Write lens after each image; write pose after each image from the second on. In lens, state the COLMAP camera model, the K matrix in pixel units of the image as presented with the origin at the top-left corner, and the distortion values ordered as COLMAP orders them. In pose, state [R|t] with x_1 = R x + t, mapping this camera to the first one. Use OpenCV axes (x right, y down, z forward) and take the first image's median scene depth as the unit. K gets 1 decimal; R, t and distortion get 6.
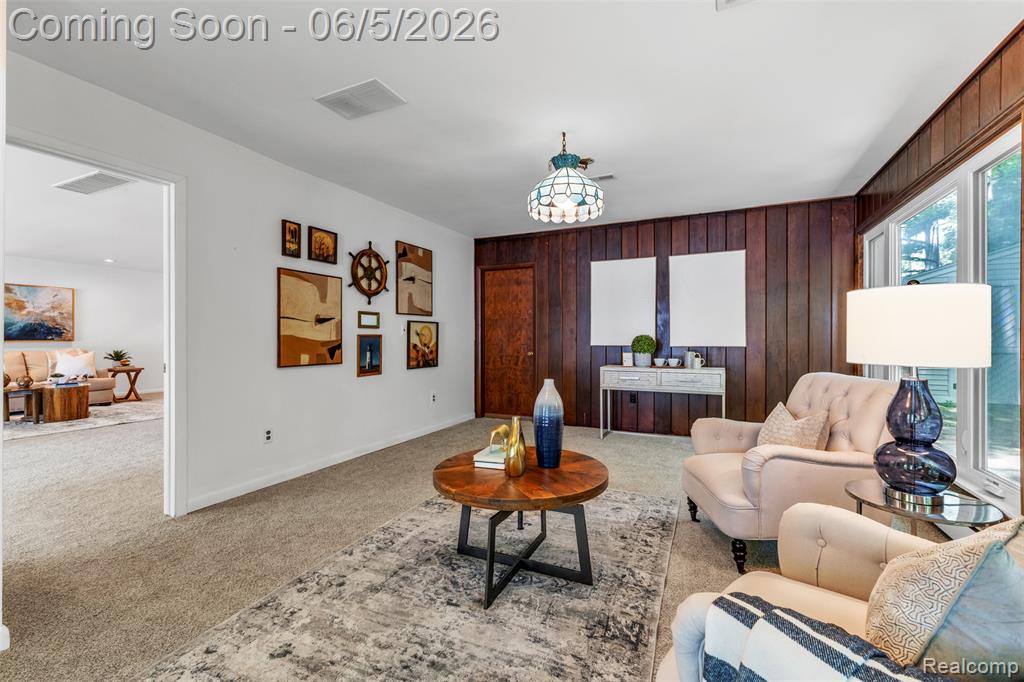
lens RADIAL K [[434.7, 0, 509.5], [0, 434.7, 339.3], [0, 0, 1]] dist [0.002949, 0.000574]
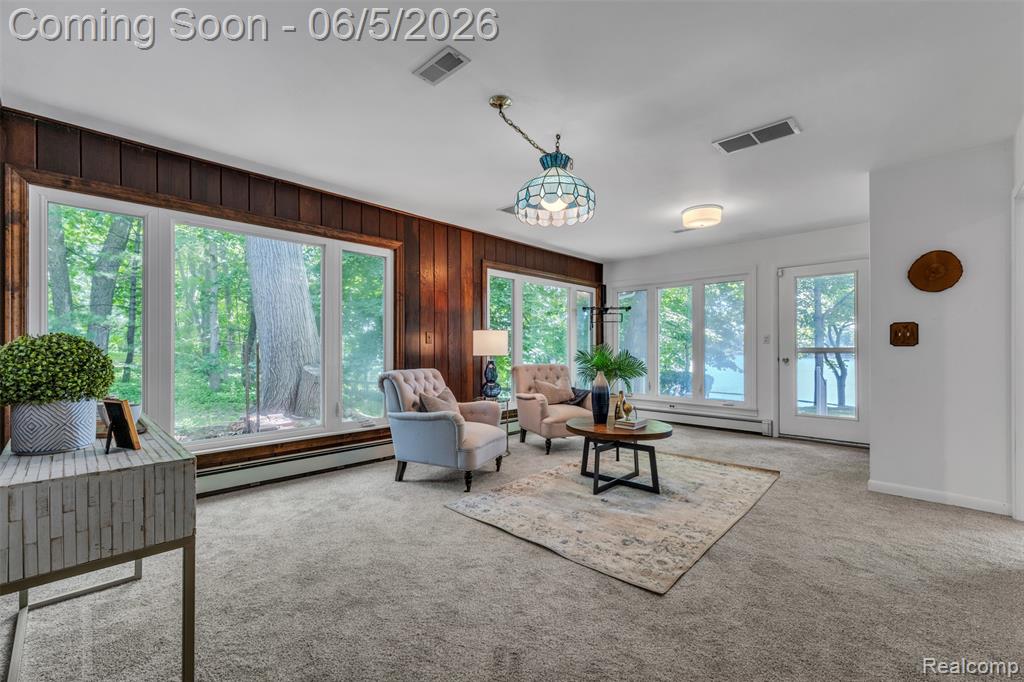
lens RADIAL K [[434.7, 0, 511.4], [0, 434.7, 349.3], [0, 0, 1]] dist [0.002949, 0.000574]
pose [[-0.949591, -0.001702, 0.313488, -0.055958], [0.000359, 0.999979, 0.006517, -0.002587], [-0.313492, 0.006301, -0.949570, 1.365283]]
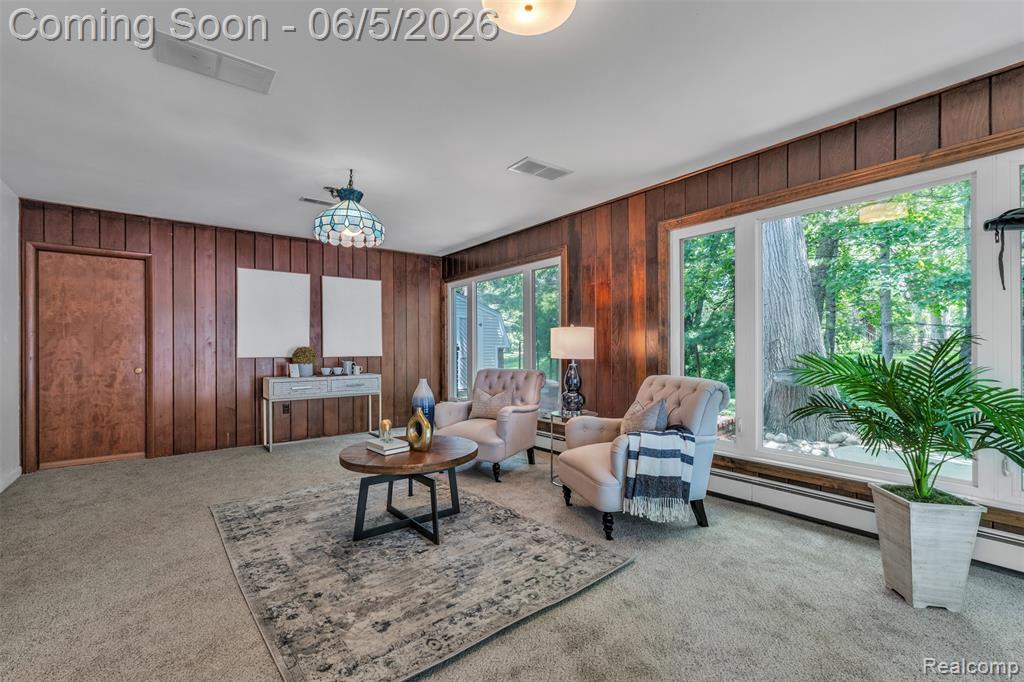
lens RADIAL K [[447.9, 0, 517.7], [0, 447.9, 346.3], [0, 0, 1]] dist [-0.000312, 0.002439]
pose [[0.440414, 0.003812, 0.897787, -0.519238], [0.007709, 0.999938, -0.008027, 0.002092], [-0.897762, 0.010456, 0.440357, 0.061219]]
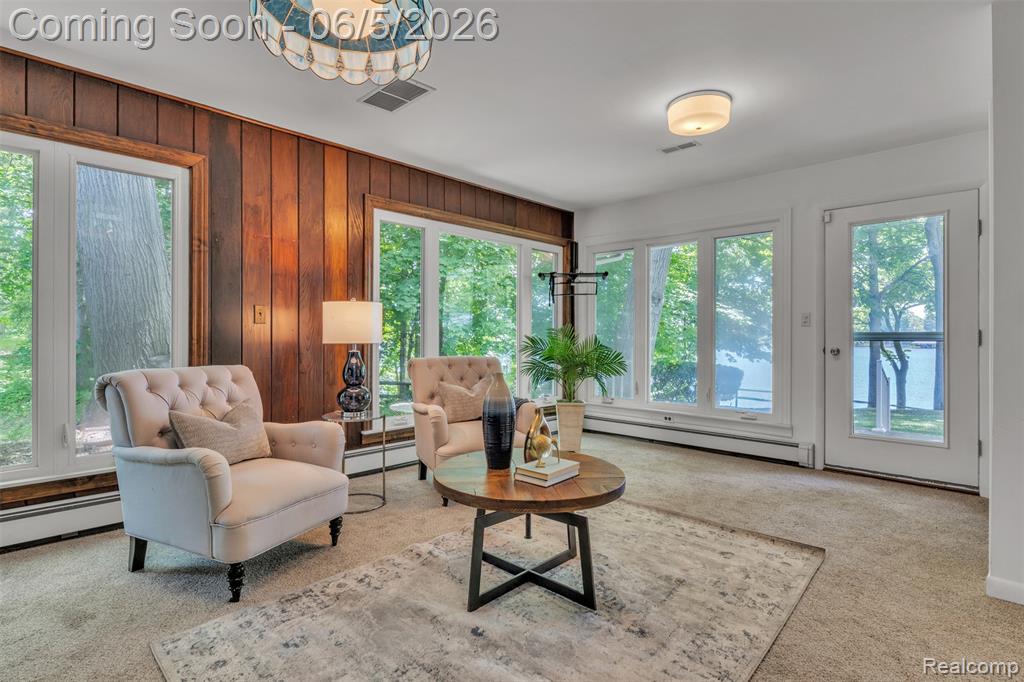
lens RADIAL K [[513.3, 0, 509.5], [0, 513.3, 338.1], [0, 0, 1]] dist [-0.001783, -0.001543]
pose [[-0.949502, -0.006149, 0.313700, -0.137270], [-0.002626, 0.999929, 0.011653, 0.002325], [-0.313750, 0.010241, -0.949450, 1.019993]]
